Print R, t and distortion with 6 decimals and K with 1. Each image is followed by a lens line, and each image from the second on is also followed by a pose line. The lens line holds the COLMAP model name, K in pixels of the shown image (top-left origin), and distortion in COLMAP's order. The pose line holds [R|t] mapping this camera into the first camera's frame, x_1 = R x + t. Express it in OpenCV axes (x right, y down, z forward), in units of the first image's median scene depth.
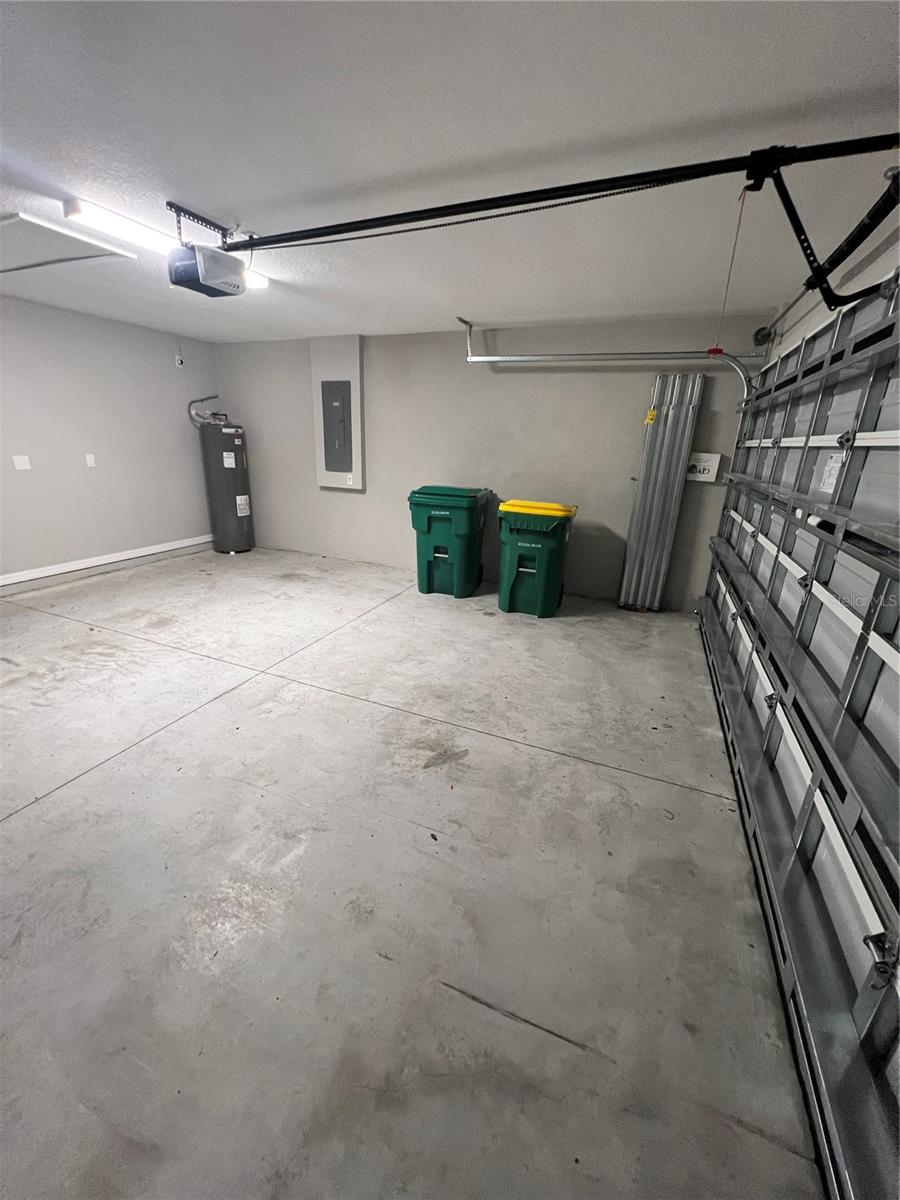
lens RADIAL K [[480.0, 0, 447.1], [0, 480.0, 598.6], [0, 0, 1]] dist [0.000301, 0.000797]
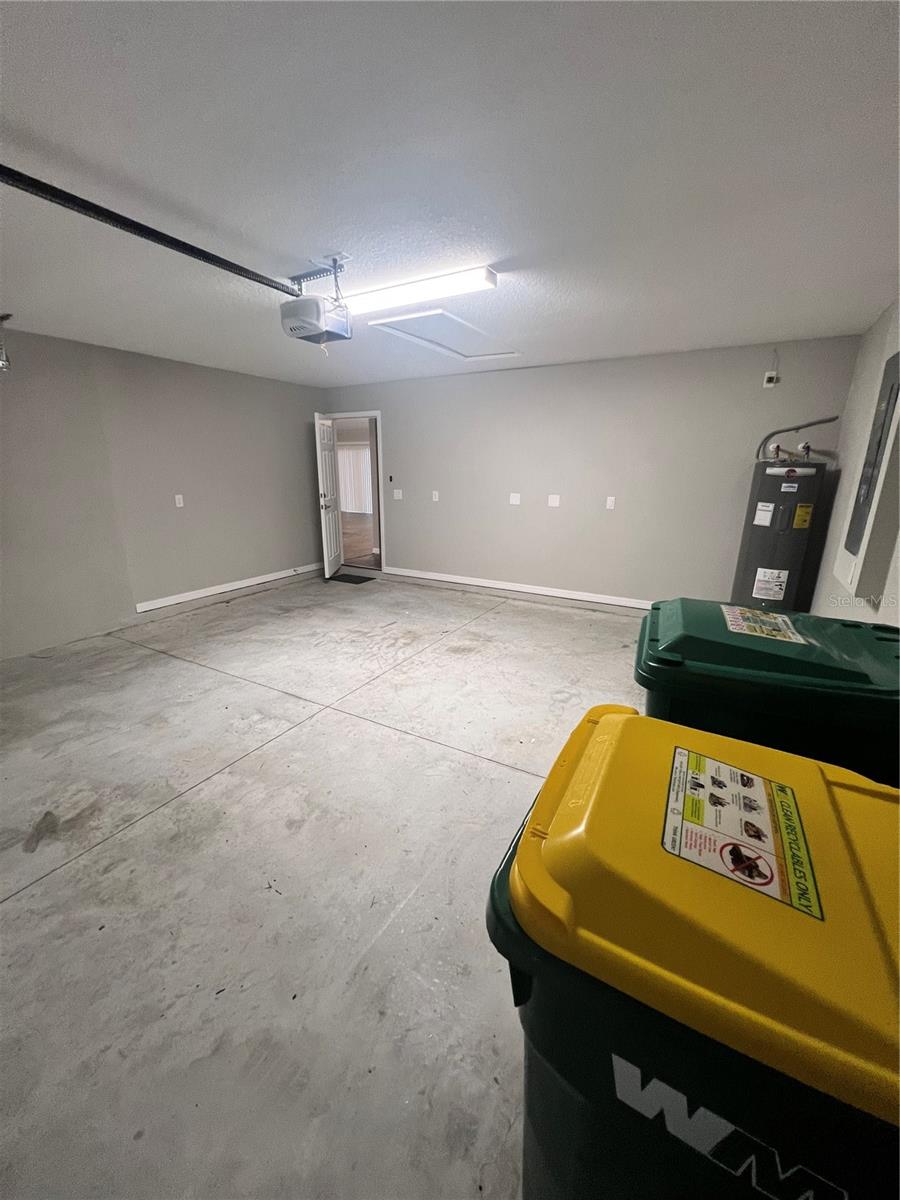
lens RADIAL K [[480.0, 0, 446.7], [0, 480.0, 600.4], [0, 0, 1]] dist [0.000301, 0.000797]
pose [[-0.122341, 0.237543, -0.963642, 0.458423], [-0.323931, 0.908208, 0.265003, -0.365361], [0.938137, 0.344575, -0.034164, 1.112020]]
